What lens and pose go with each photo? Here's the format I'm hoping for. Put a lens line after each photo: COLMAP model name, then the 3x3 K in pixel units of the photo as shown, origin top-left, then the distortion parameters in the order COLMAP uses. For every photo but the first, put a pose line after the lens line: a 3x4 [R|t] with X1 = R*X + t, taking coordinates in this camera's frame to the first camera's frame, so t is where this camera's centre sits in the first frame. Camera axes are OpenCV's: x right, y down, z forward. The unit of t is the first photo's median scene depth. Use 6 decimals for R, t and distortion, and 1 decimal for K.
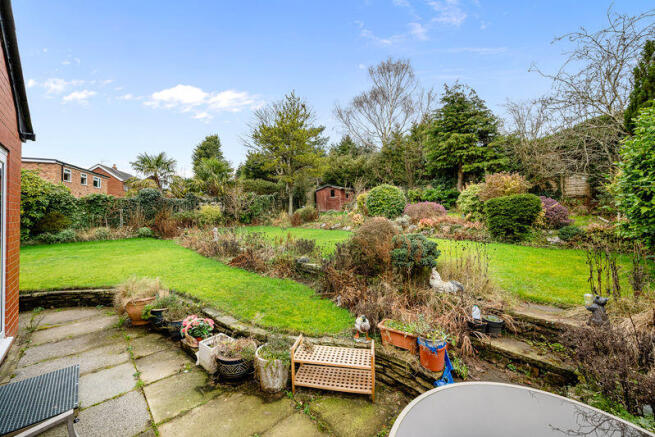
lens RADIAL K [[256.5, 0, 326.9], [0, 256.5, 218.1], [0, 0, 1]] dist [-0.001841, -0.000171]
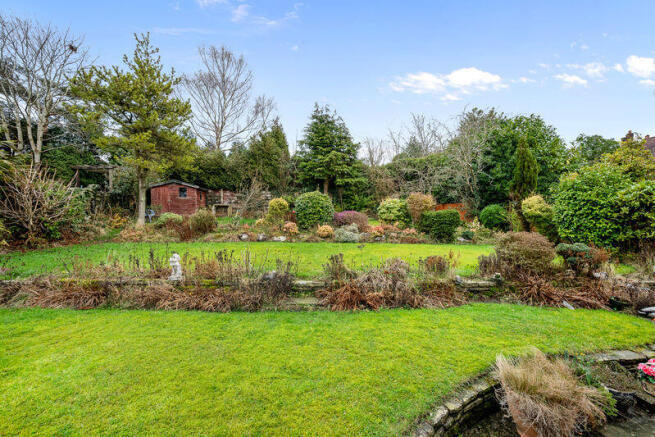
lens RADIAL K [[256.5, 0, 327.5], [0, 256.5, 219.4], [0, 0, 1]] dist [-0.001841, -0.000171]
pose [[0.654688, -0.001078, 0.755899, -0.388950], [0.005264, 0.999981, -0.003132, -0.018016], [-0.755881, 0.006029, 0.654681, 0.267690]]
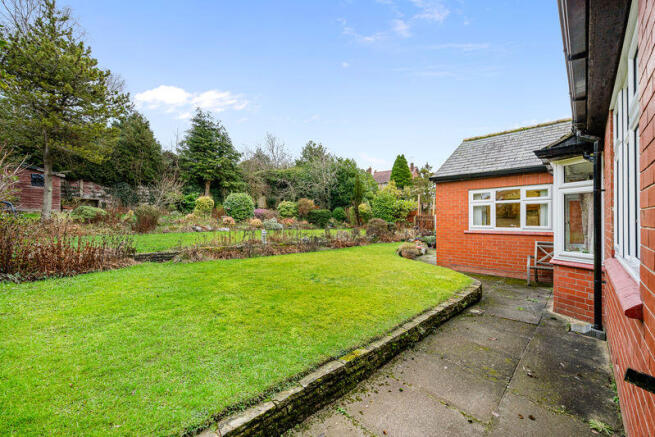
lens RADIAL K [[256.5, 0, 329.9], [0, 256.5, 218.1], [0, 0, 1]] dist [-0.001841, -0.000171]
pose [[-0.030153, 0.005171, 0.999532, -0.848683], [0.011206, 0.999926, -0.004835, 0.001637], [-0.999482, 0.011055, -0.030208, 0.490911]]
